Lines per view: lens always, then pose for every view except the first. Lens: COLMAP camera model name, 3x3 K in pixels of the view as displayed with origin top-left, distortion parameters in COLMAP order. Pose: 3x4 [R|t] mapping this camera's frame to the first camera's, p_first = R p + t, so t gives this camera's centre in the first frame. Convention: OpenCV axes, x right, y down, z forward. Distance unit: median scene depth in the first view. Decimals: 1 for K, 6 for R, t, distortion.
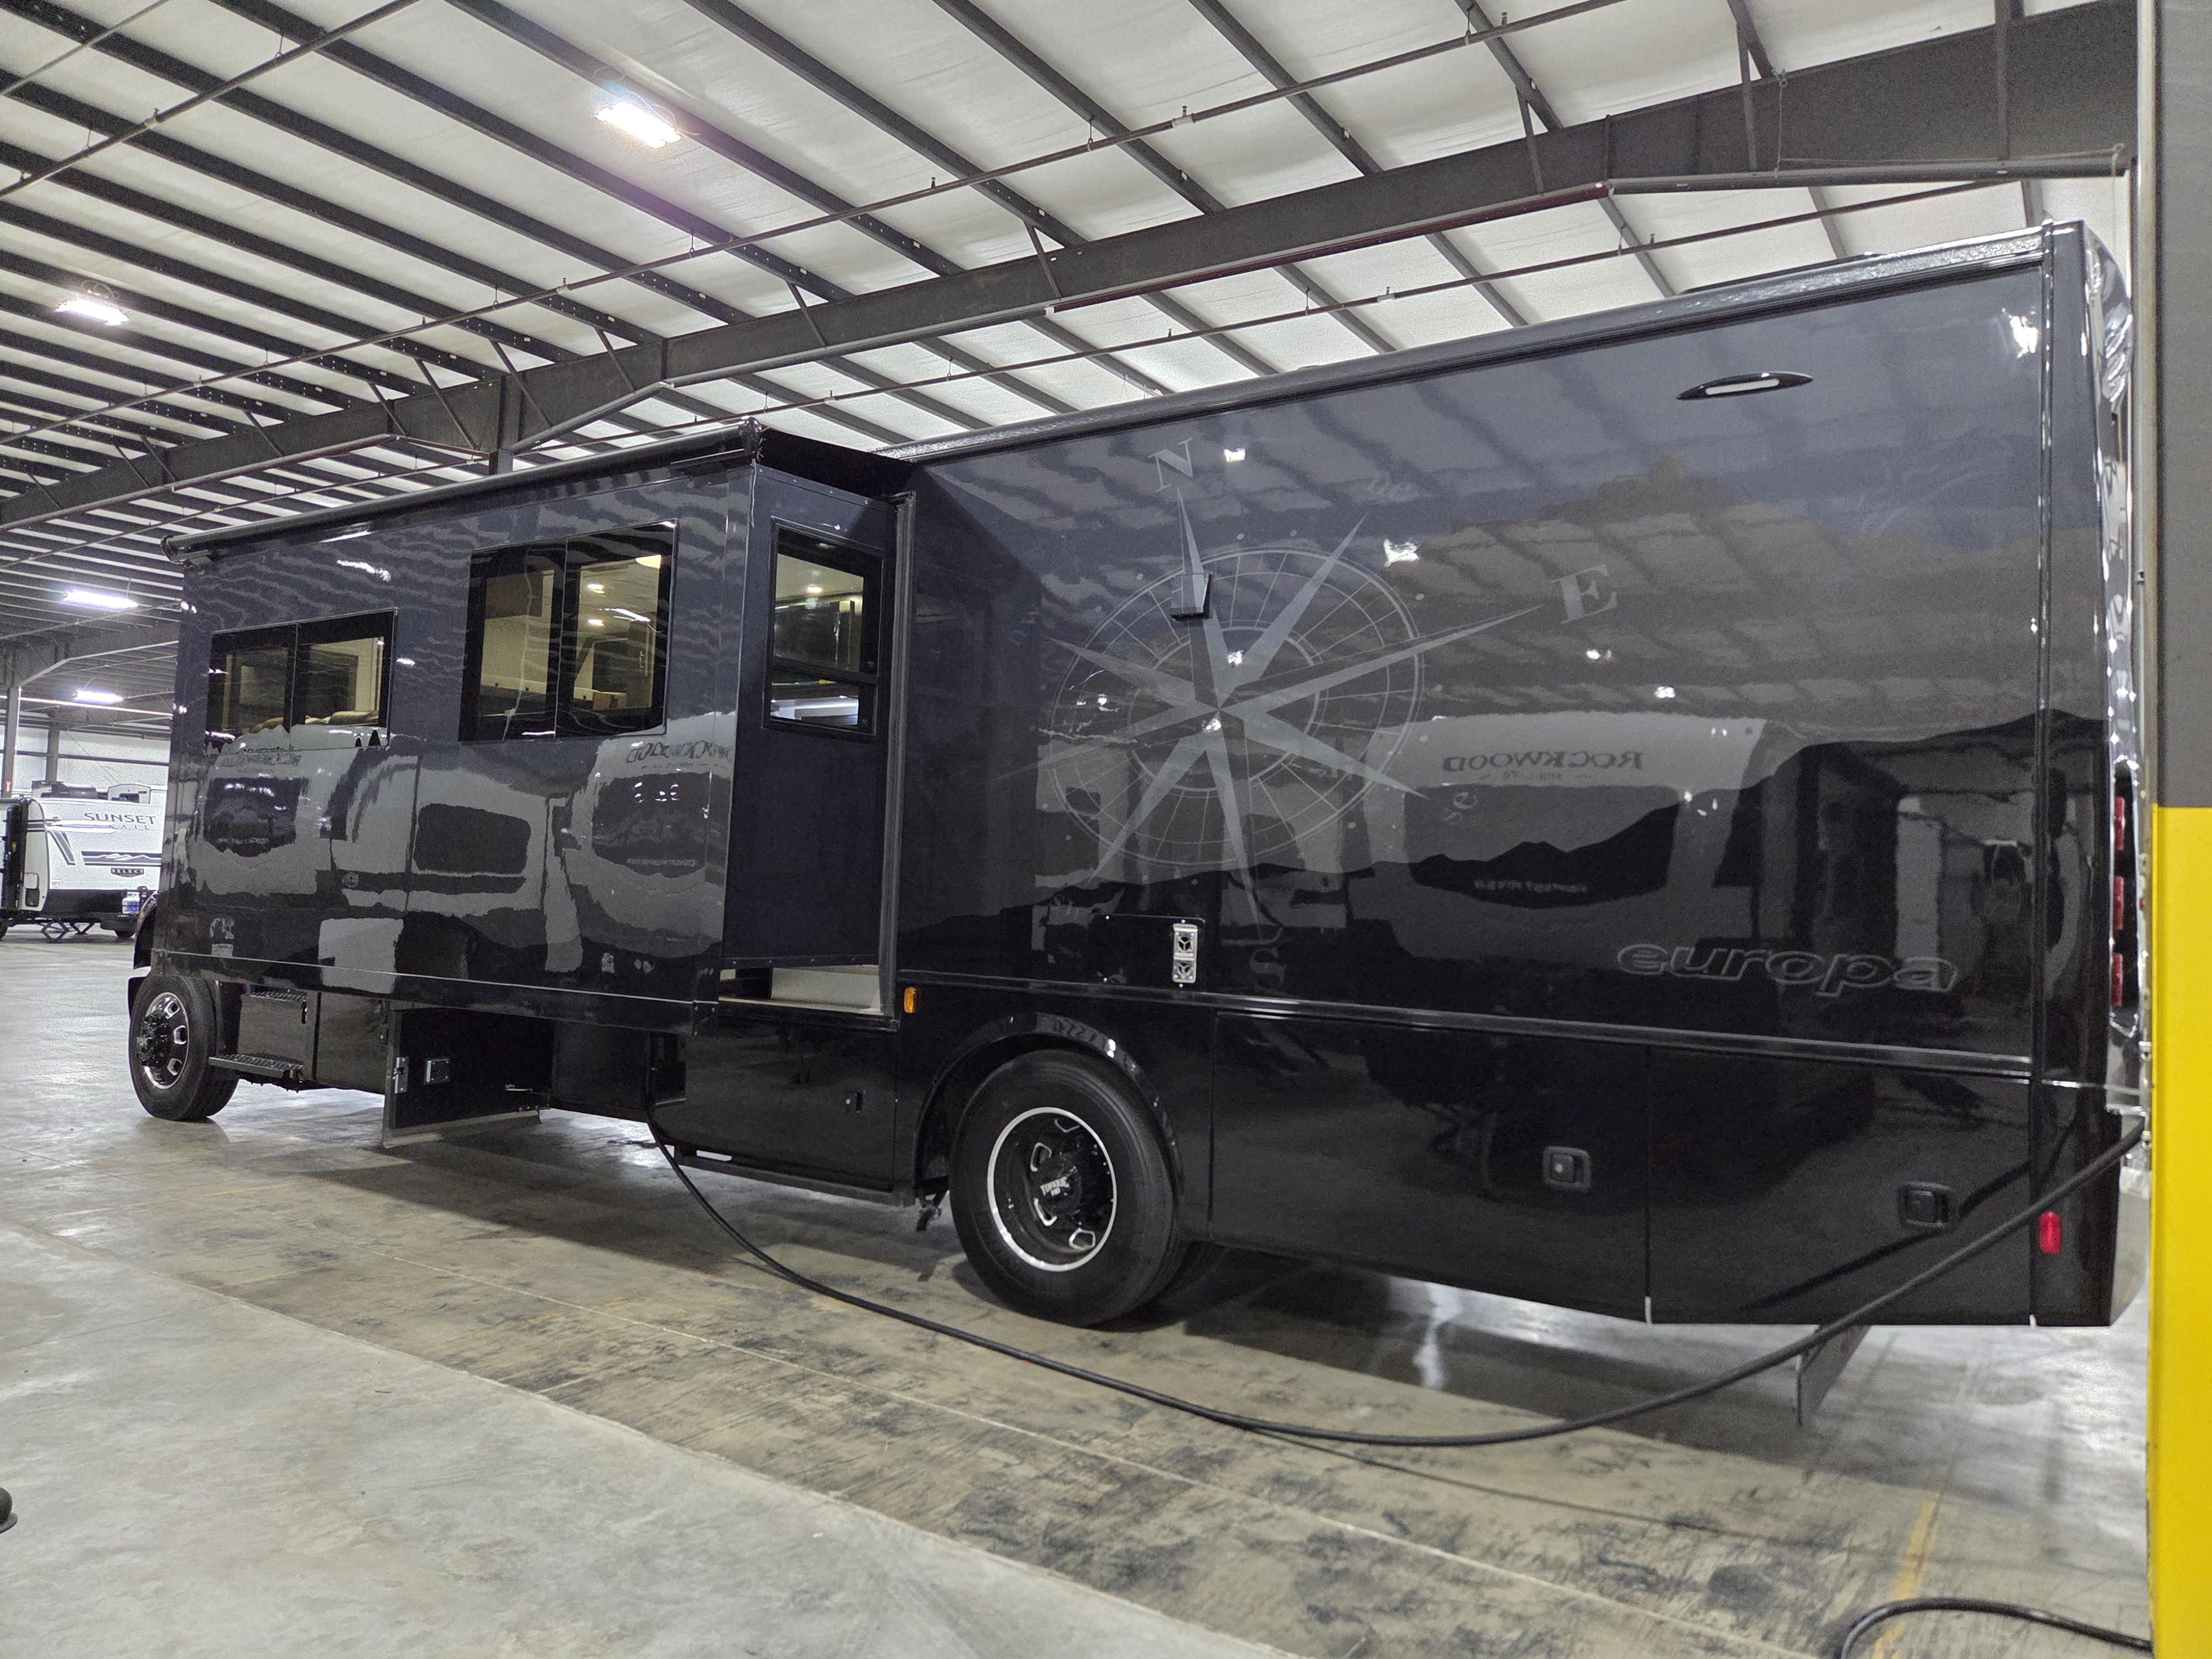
lens RADIAL K [[1507.7, 0, 1118.0], [0, 1507.7, 827.1], [0, 0, 1]] dist [0.046399, -0.047526]
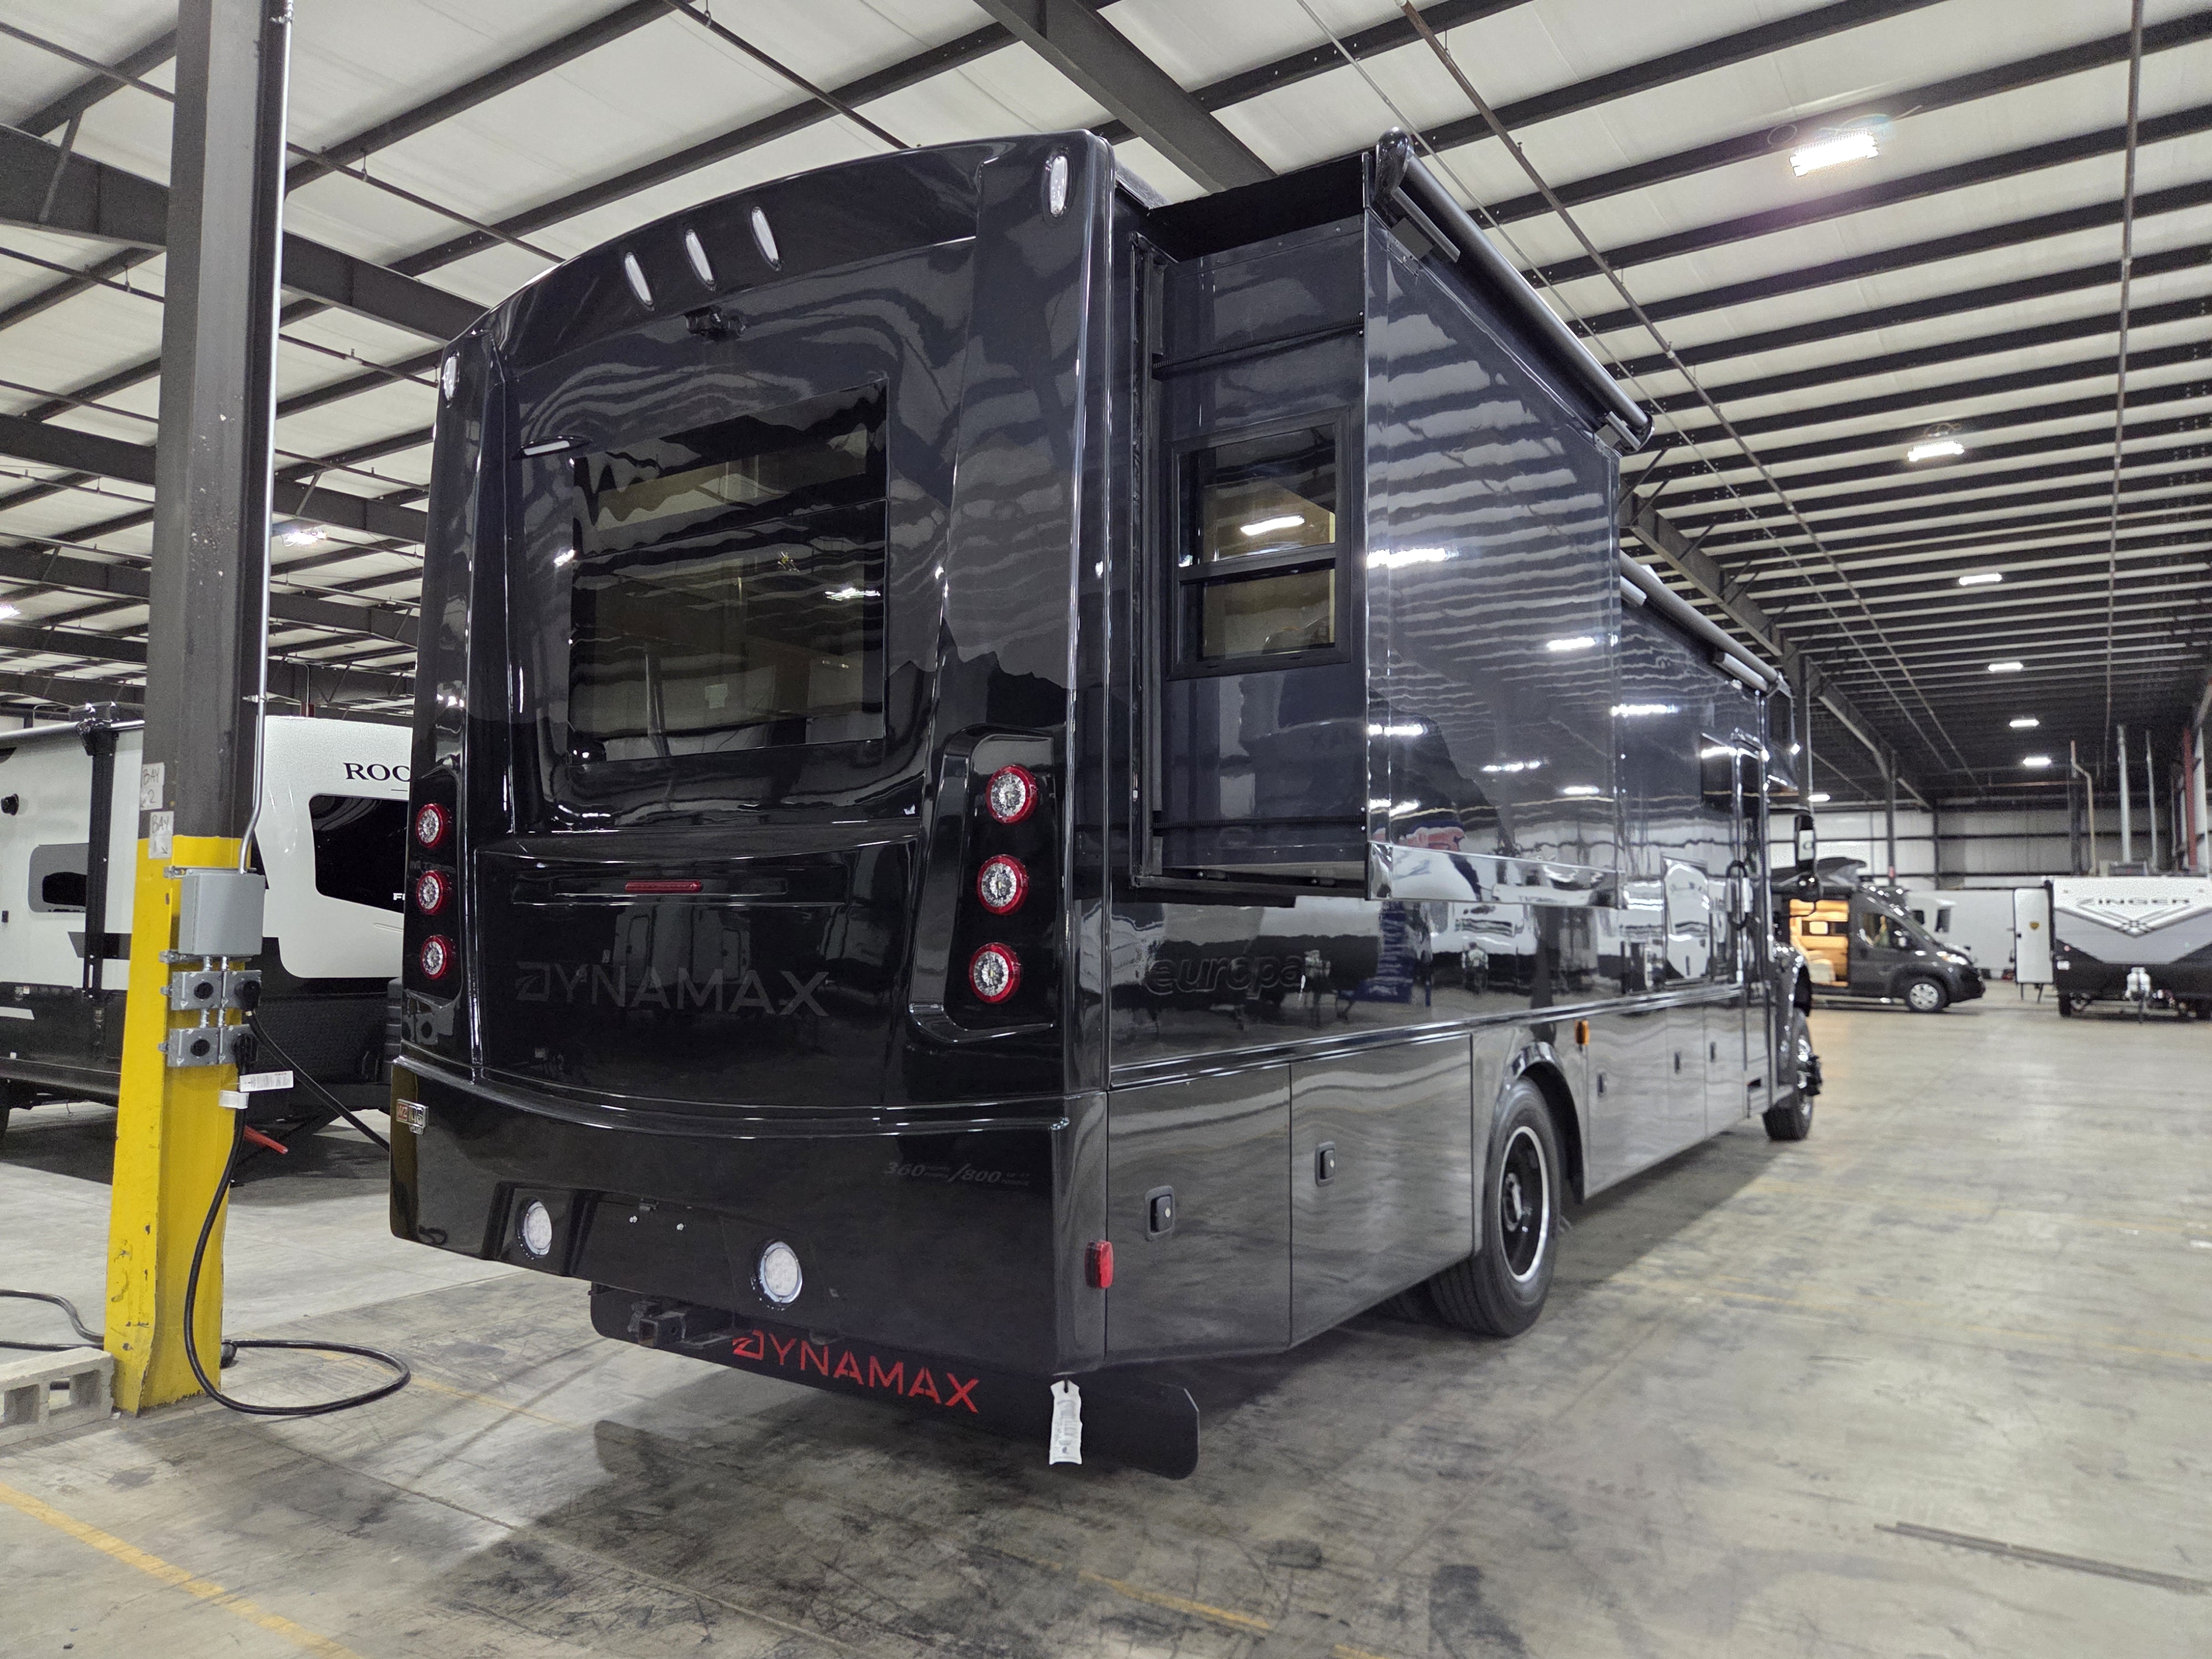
lens RADIAL K [[1507.7, 0, 1118.0], [0, 1507.7, 827.1], [0, 0, 1]] dist [0.046399, -0.047526]
pose [[0.000250, -0.095052, -0.995472, 1.891107], [0.038619, 0.994731, -0.094972, 0.126540], [0.999254, -0.038420, 0.003920, 1.567010]]
